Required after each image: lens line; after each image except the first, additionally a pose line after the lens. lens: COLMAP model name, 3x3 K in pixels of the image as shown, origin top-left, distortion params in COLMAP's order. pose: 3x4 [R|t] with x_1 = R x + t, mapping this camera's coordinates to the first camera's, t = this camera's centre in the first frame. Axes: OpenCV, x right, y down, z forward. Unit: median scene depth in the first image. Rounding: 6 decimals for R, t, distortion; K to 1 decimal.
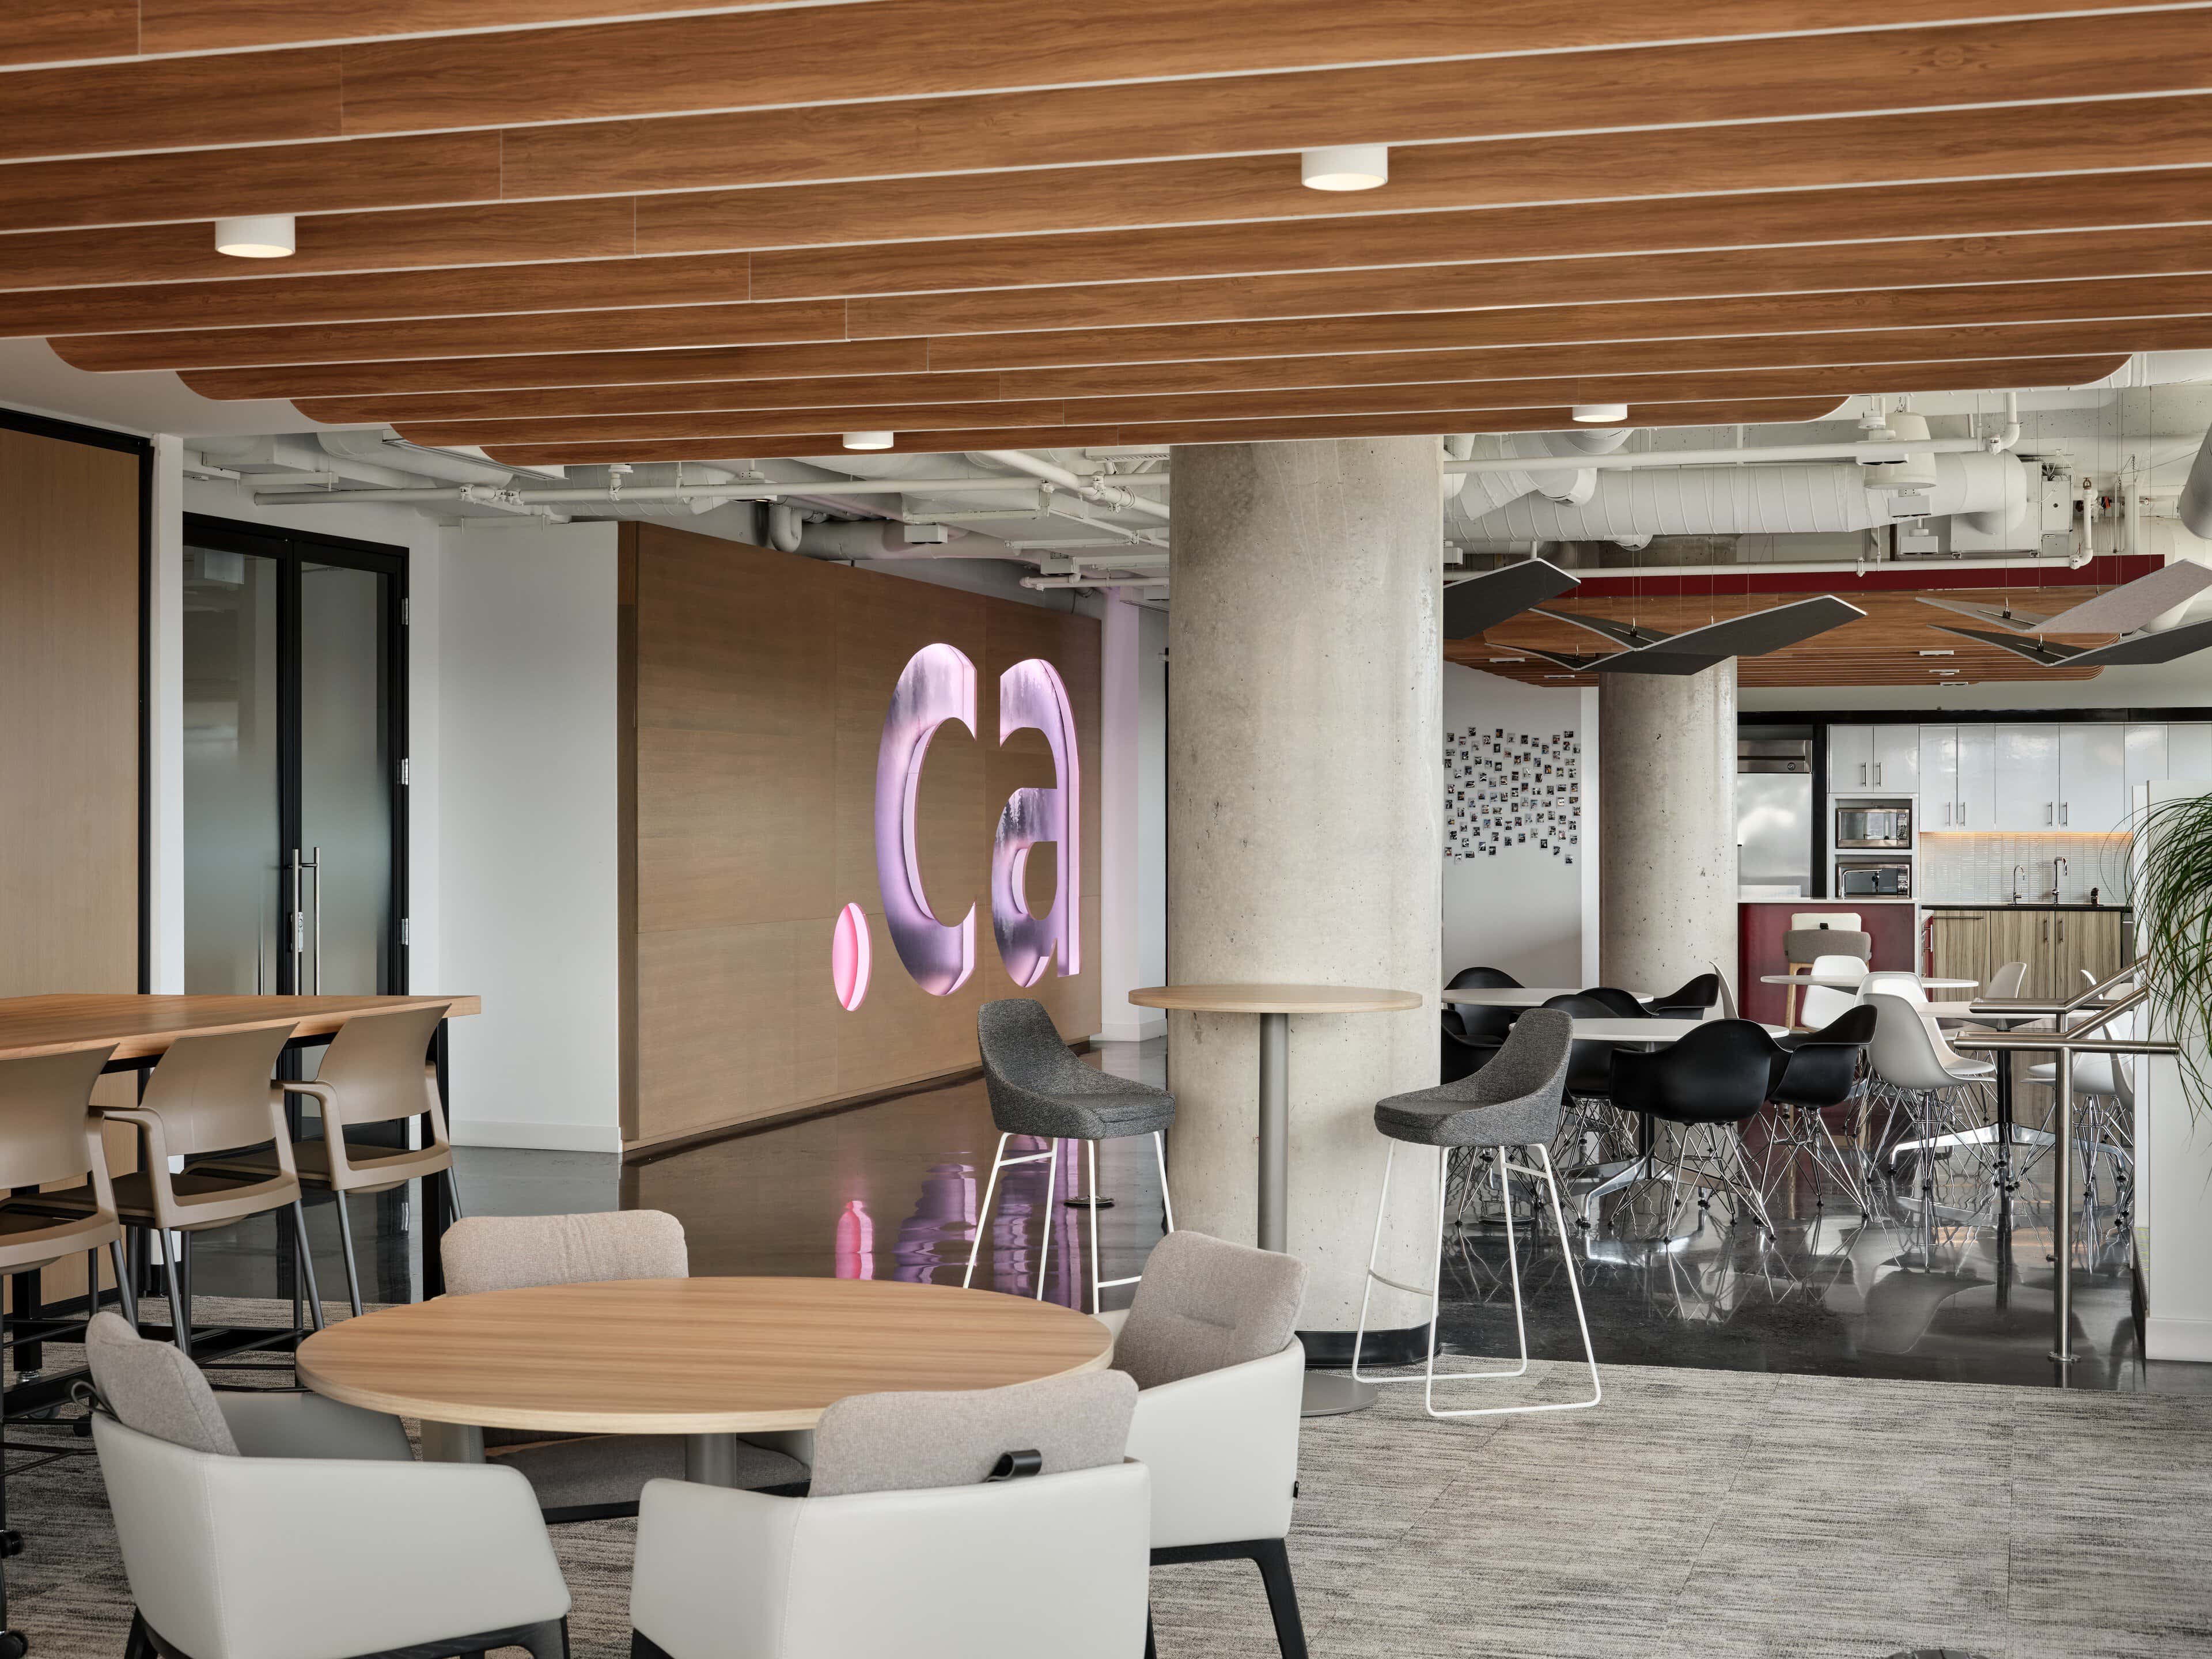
lens RADIAL K [[3696.0, 0, 1104.6], [0, 3696.0, 830.5], [0, 0, 1]] dist [0.026868, 0.000000]
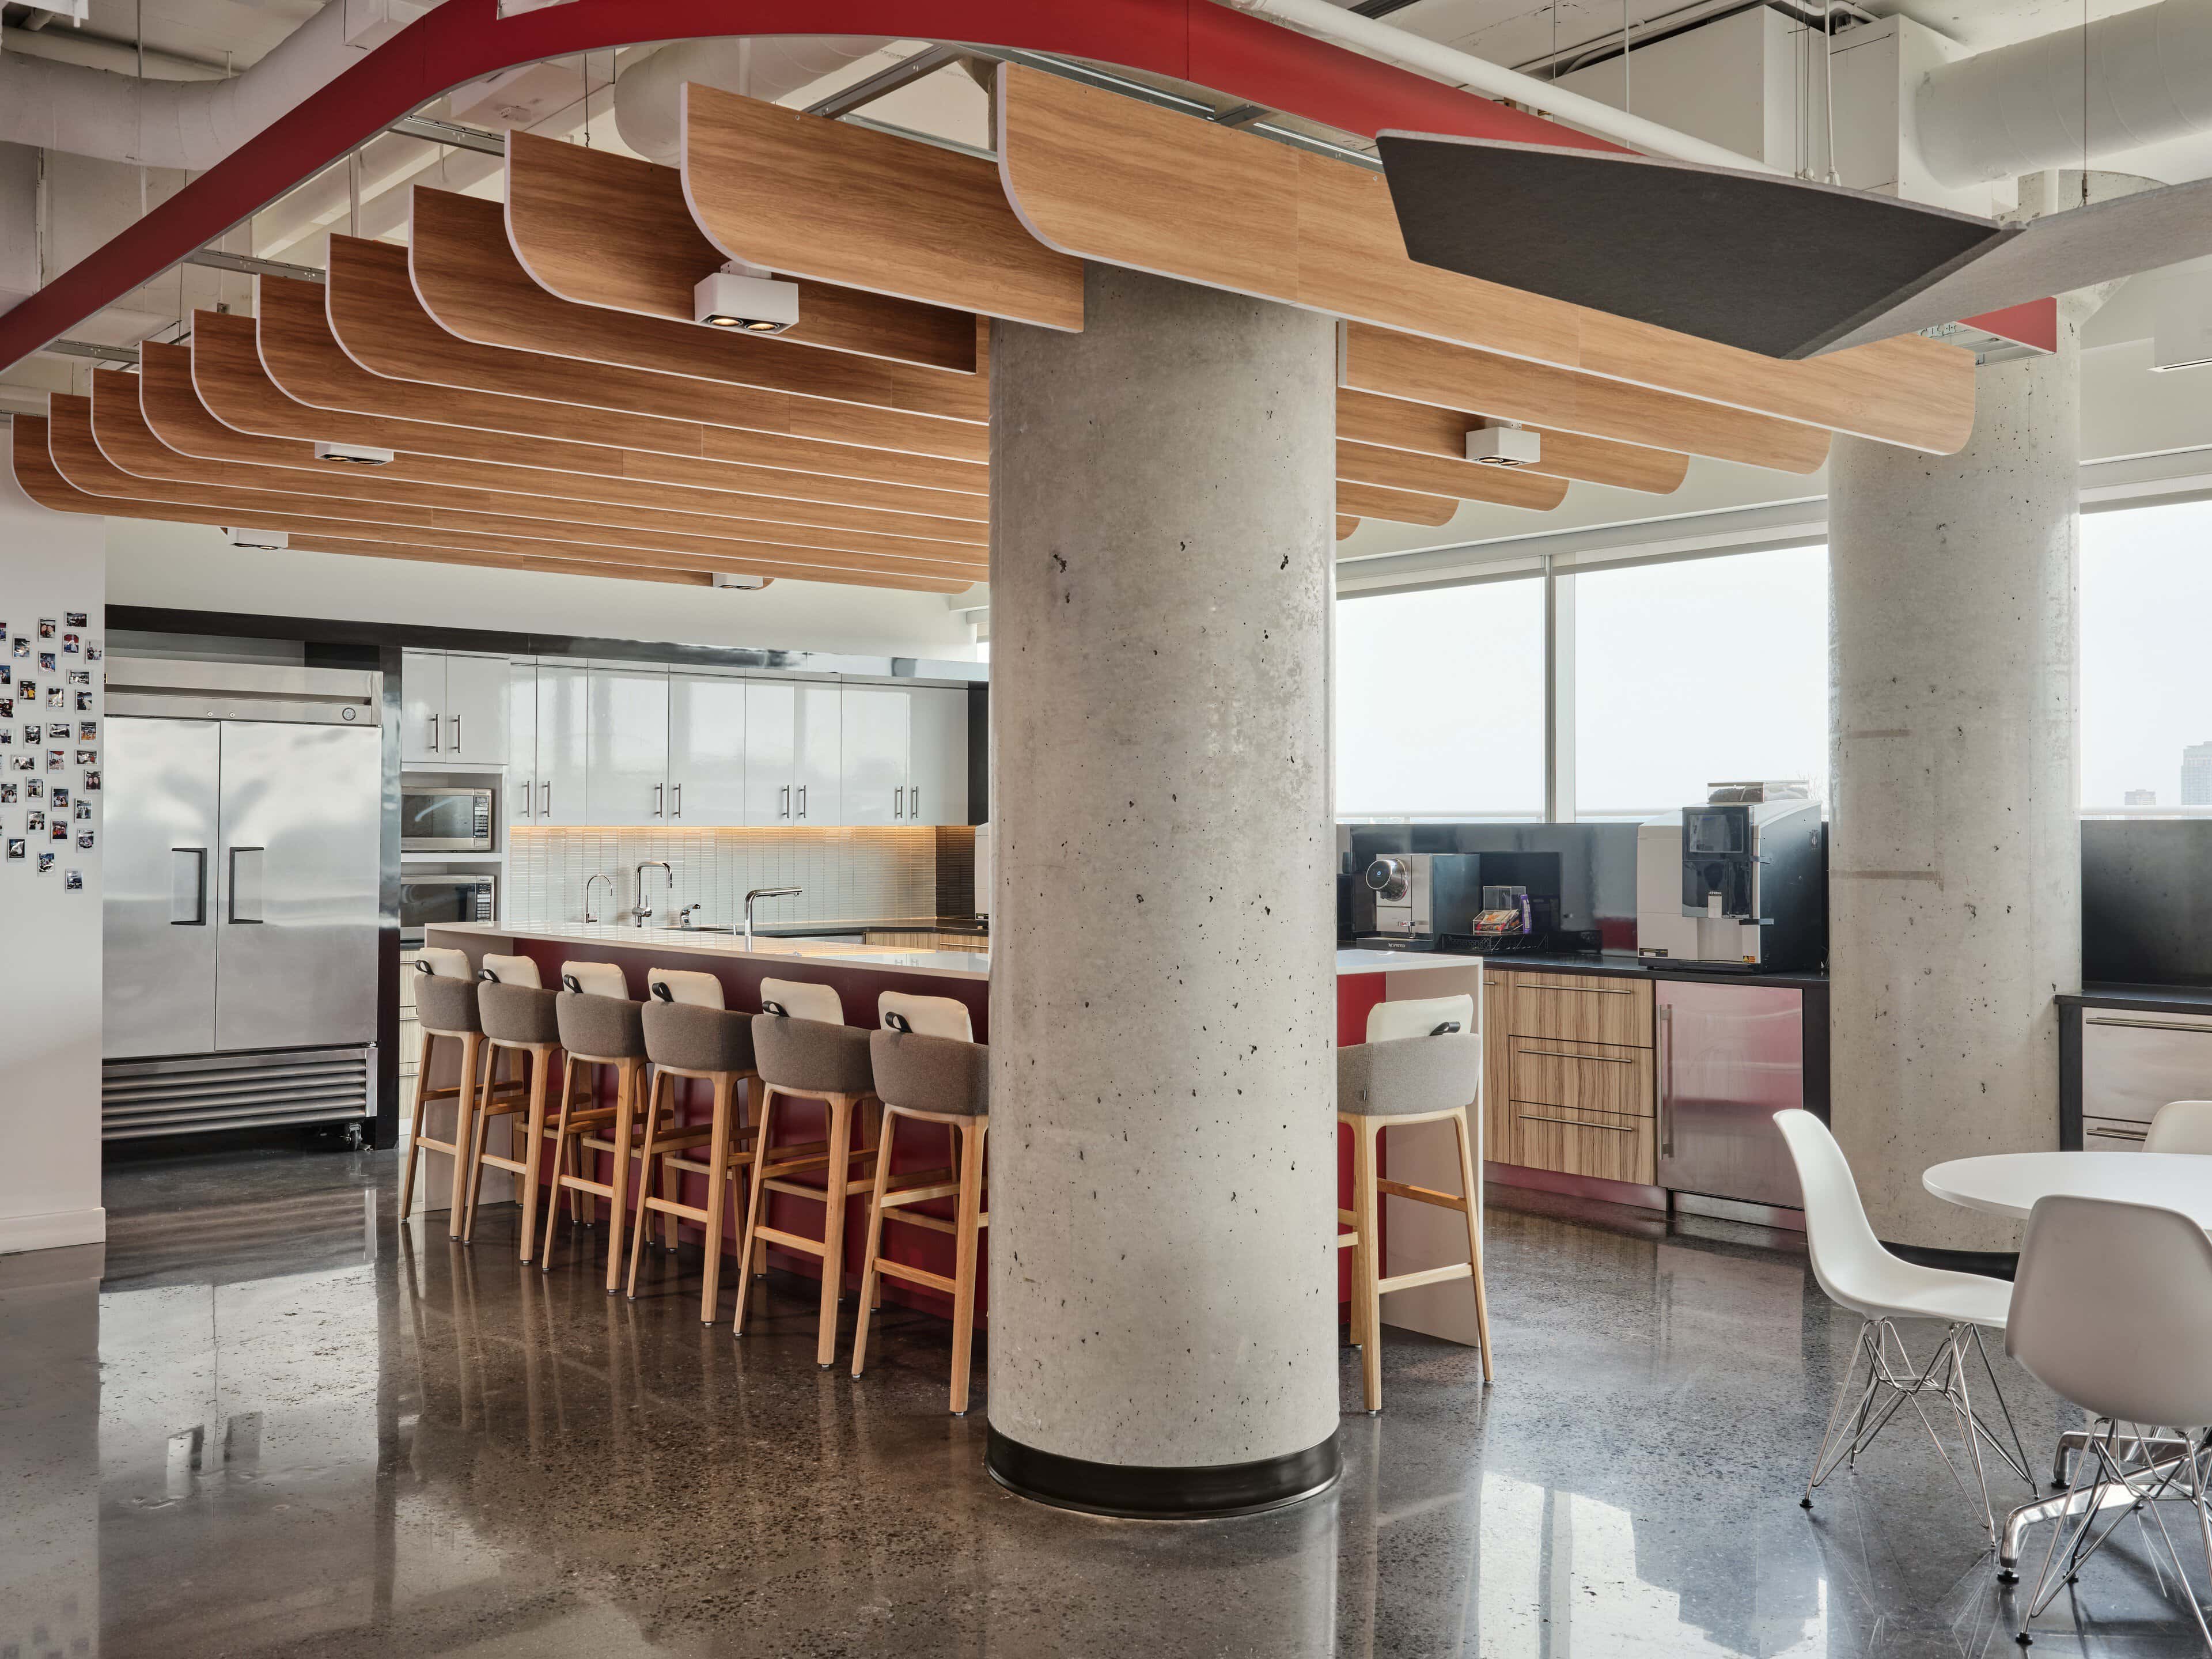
lens RADIAL K [[2115.0, 0, 1105.2], [0, 2115.0, 828.8], [0, 0, 1]] dist [-0.007381, 0.000000]
pose [[0.533178, 0.000241, 0.846003, -0.034387], [0.001633, 0.999998, -0.001315, 0.001674], [-0.846001, 0.002083, 0.533177, 0.740840]]
